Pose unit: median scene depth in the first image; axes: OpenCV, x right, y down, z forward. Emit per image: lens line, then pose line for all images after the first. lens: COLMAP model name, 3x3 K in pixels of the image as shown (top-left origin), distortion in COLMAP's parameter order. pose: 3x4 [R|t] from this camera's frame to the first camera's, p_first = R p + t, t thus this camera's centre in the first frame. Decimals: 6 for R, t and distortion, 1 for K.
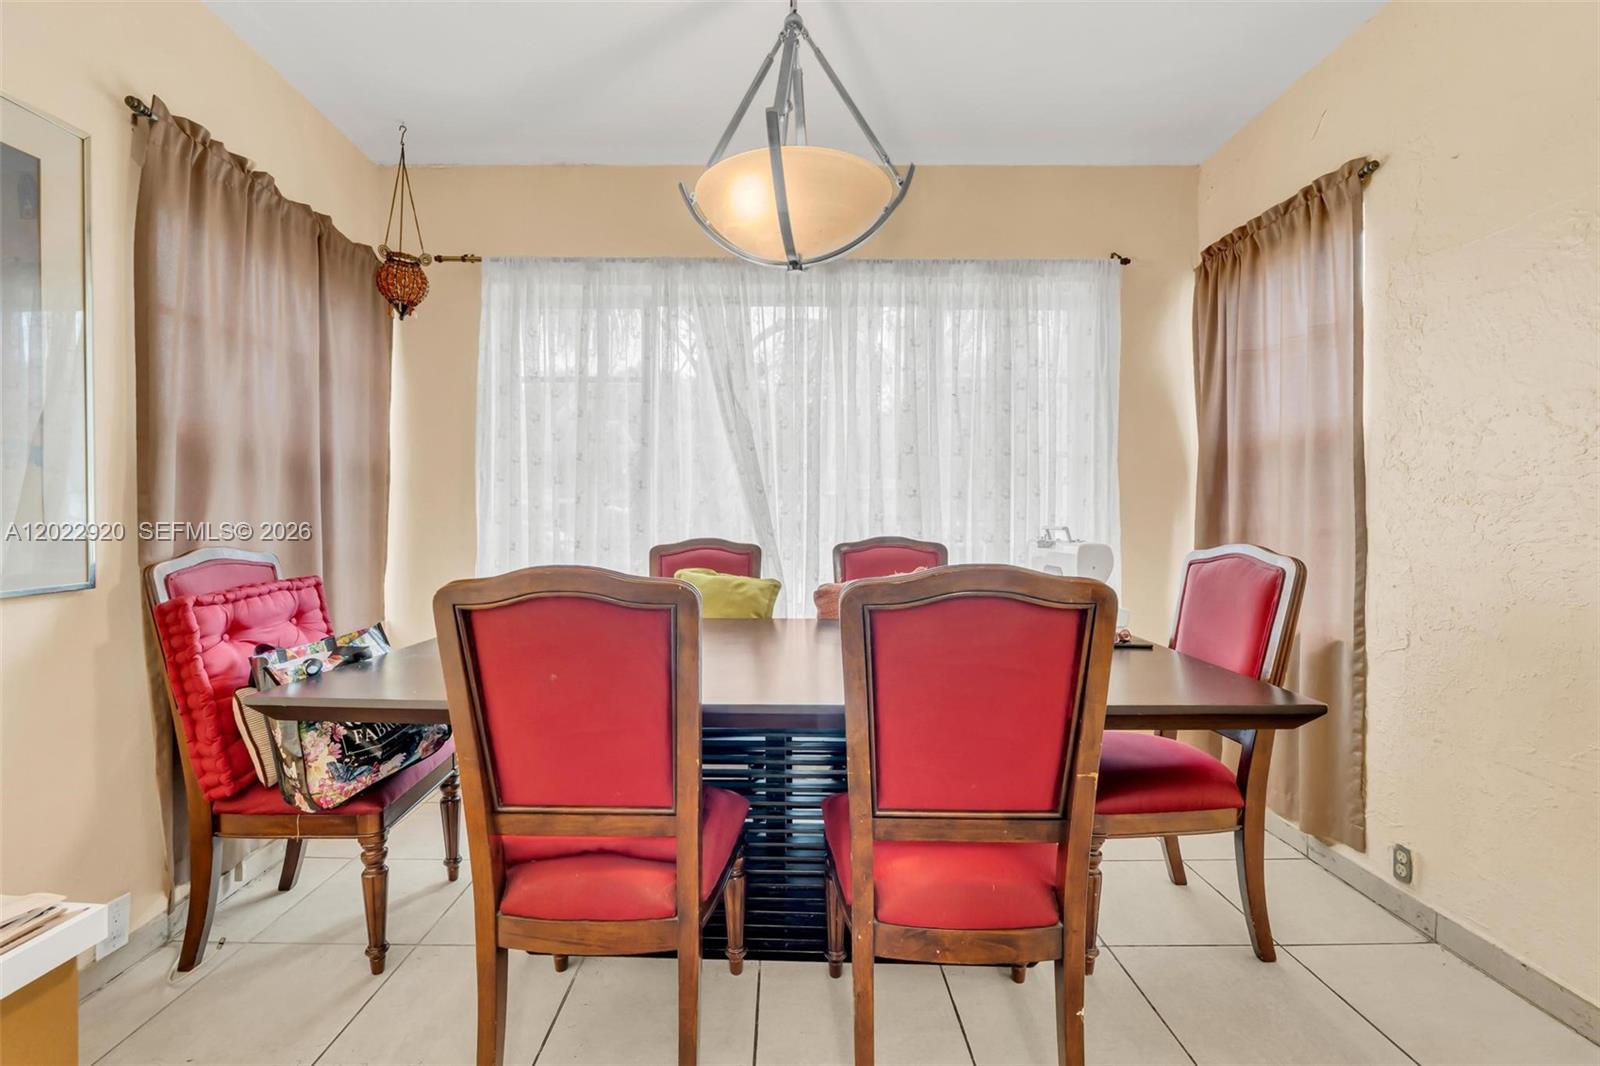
lens RADIAL K [[681.9, 0, 796.2], [0, 681.9, 528.9], [0, 0, 1]] dist [-0.001690, -0.000295]
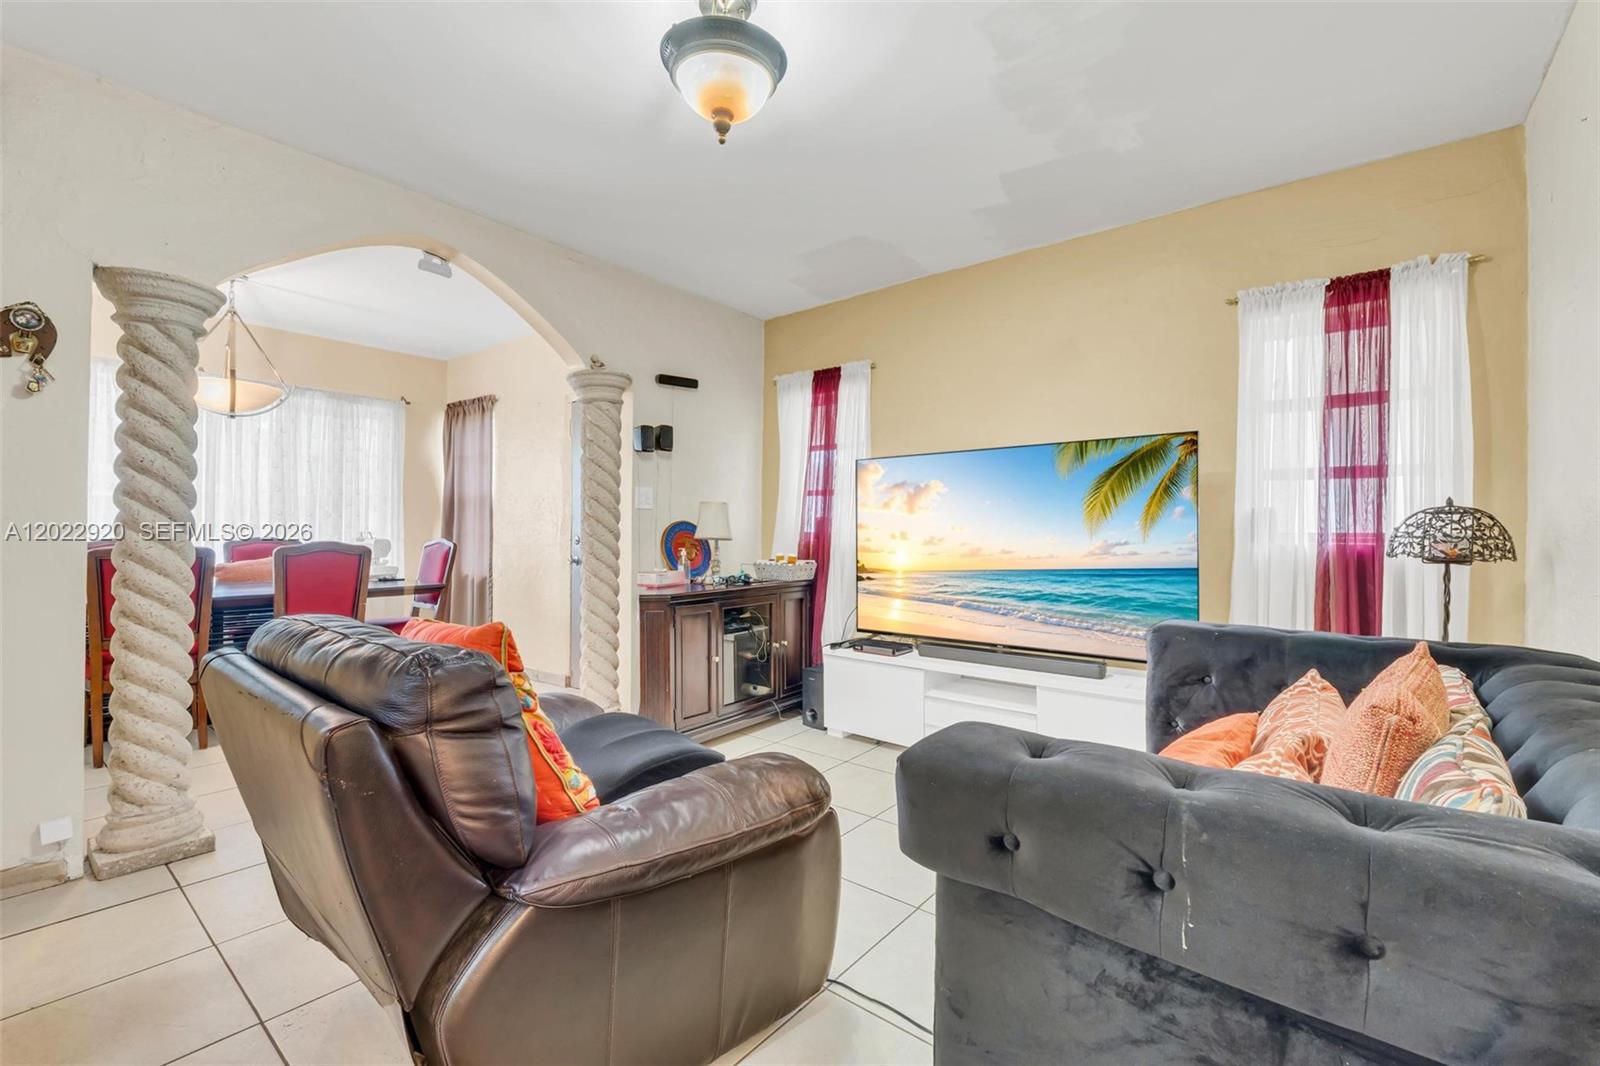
lens RADIAL K [[681.9, 0, 796.2], [0, 681.9, 528.9], [0, 0, 1]] dist [-0.001690, -0.000295]
pose [[0.636815, 0.011421, 0.770932, -0.352687], [0.005906, 0.999789, -0.019690, 0.032381], [-0.770994, 0.017092, 0.636613, -1.211773]]
